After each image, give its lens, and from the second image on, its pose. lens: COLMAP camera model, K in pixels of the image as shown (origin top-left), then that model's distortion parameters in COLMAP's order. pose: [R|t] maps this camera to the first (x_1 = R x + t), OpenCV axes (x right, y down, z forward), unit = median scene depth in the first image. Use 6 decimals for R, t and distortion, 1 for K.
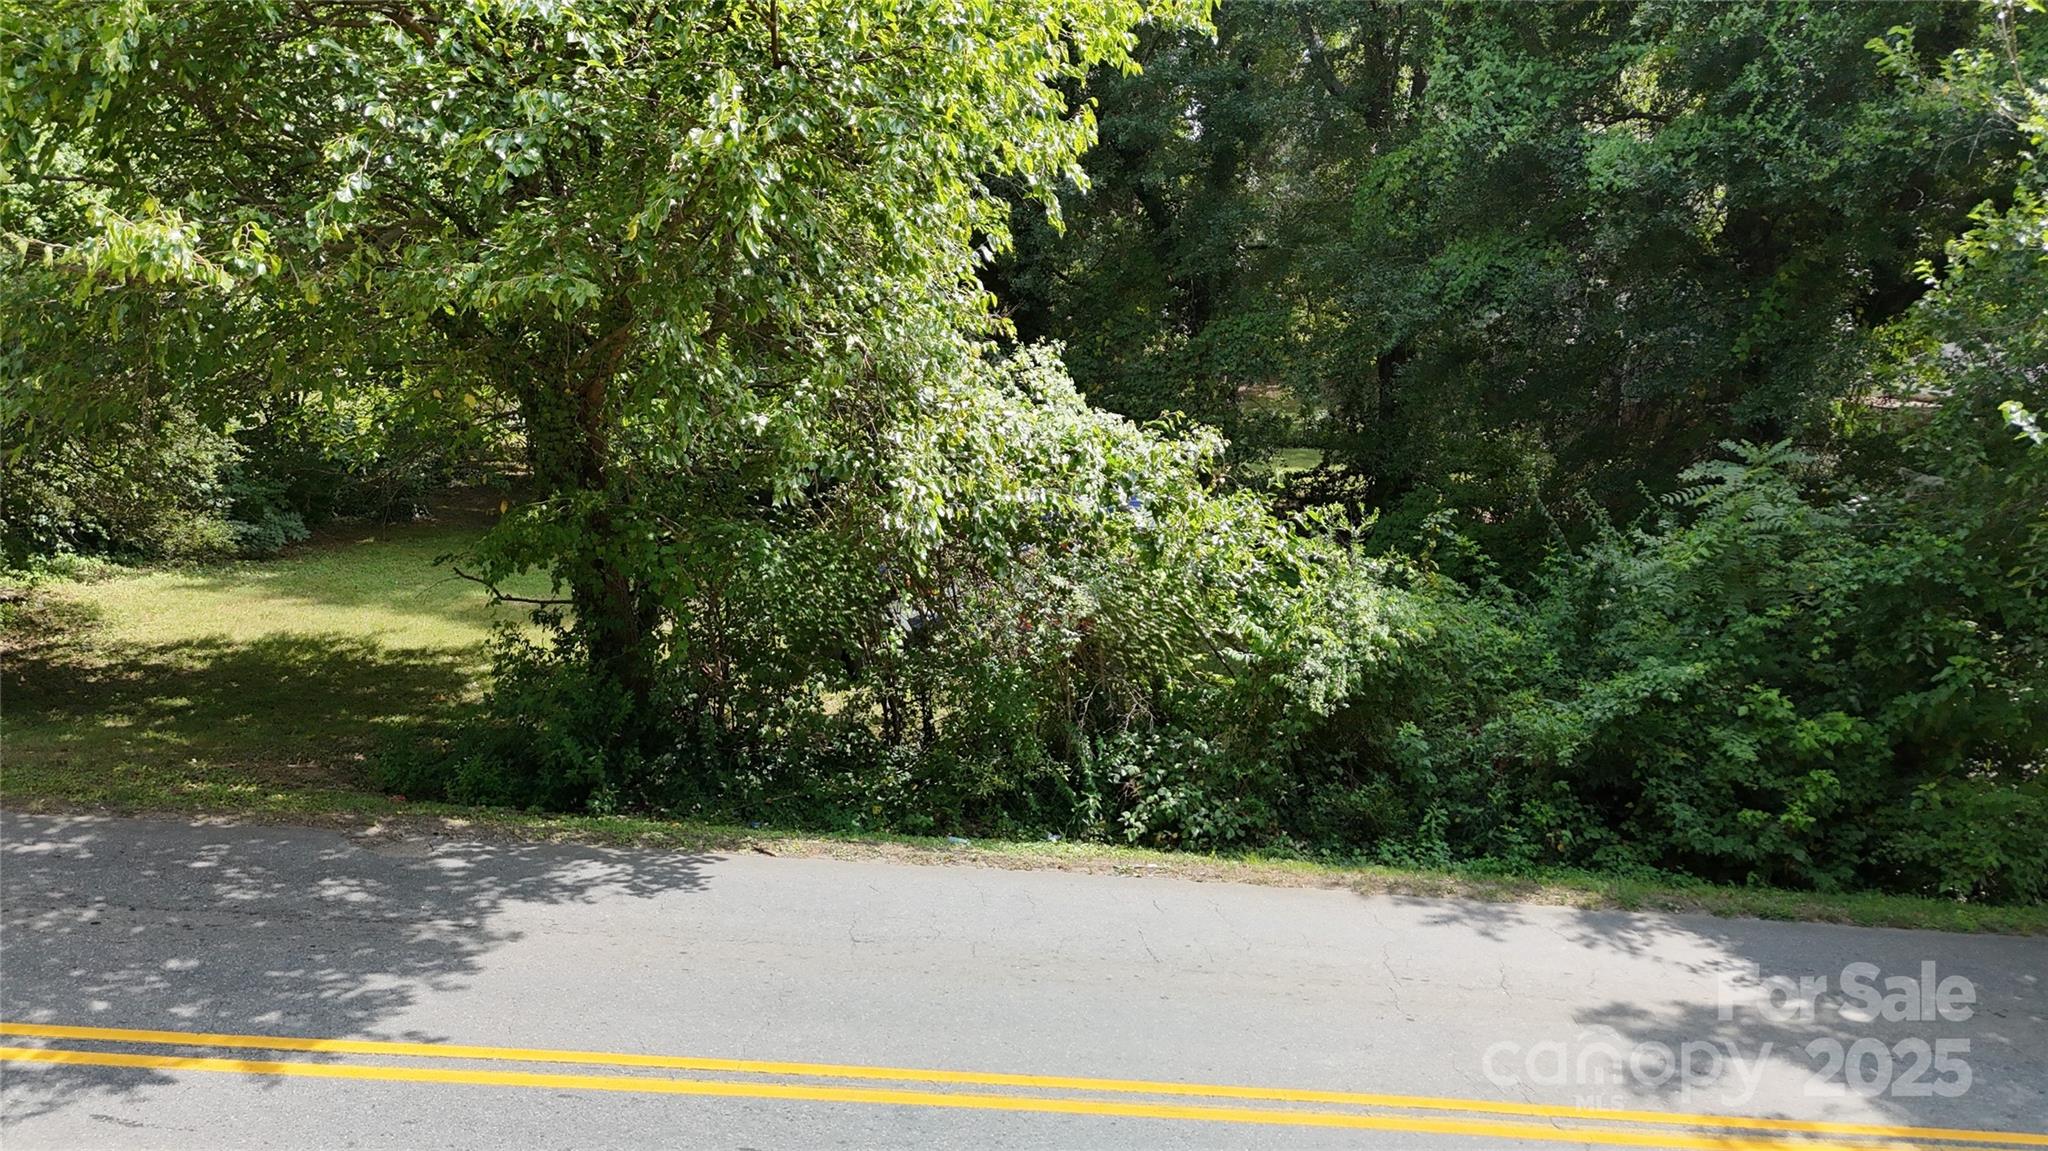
lens RADIAL K [[1511.4, 0, 1021.0], [0, 1511.4, 577.1], [0, 0, 1]] dist [0.060386, -0.079549]
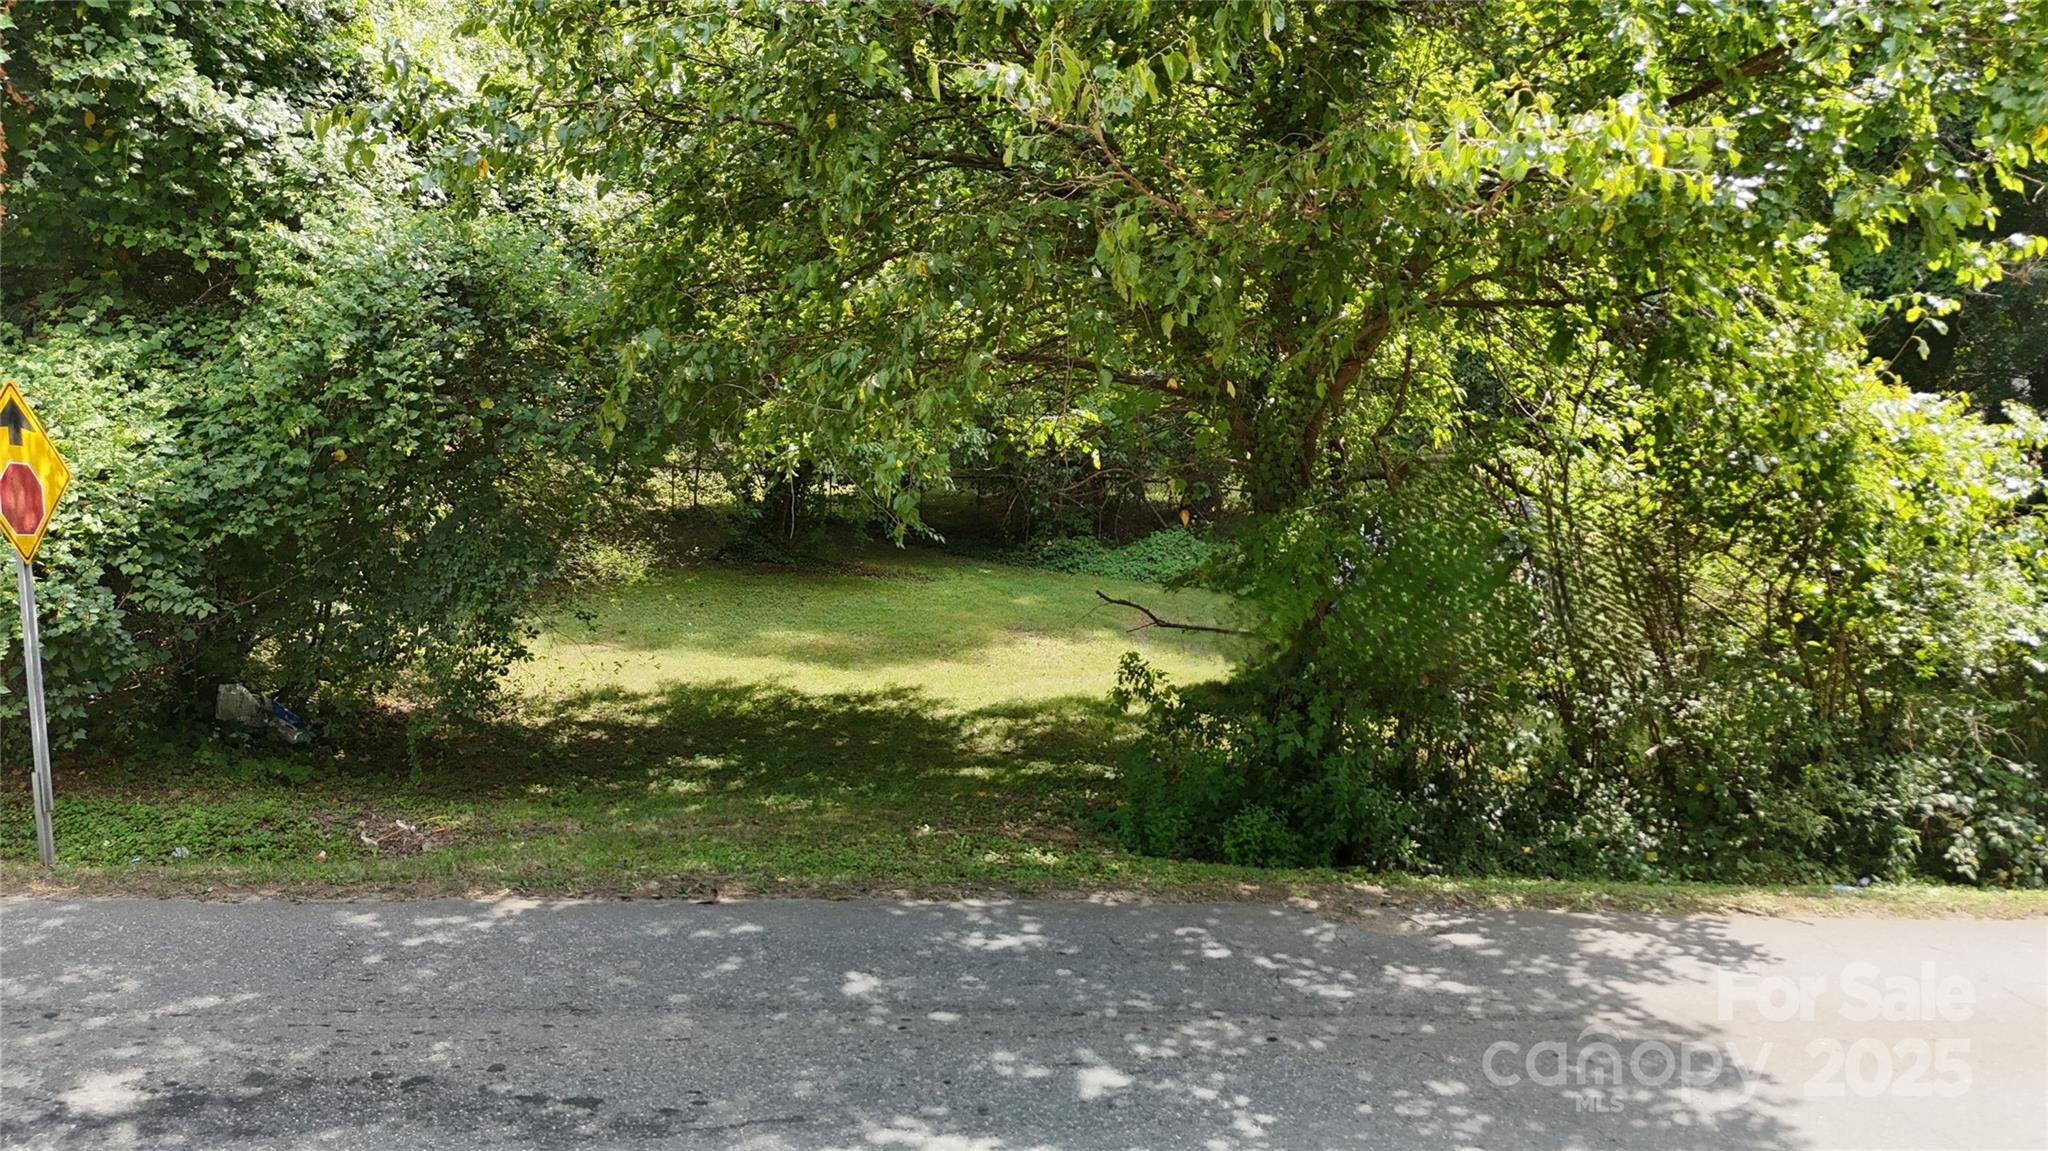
lens RADIAL K [[1511.4, 0, 1026.6], [0, 1511.4, 577.2], [0, 0, 1]] dist [0.060386, -0.079549]
pose [[0.994148, -0.022076, 0.105748, -0.768646], [0.024766, 0.999401, -0.024189, 0.009162], [-0.105151, 0.026666, 0.994099, 0.235275]]
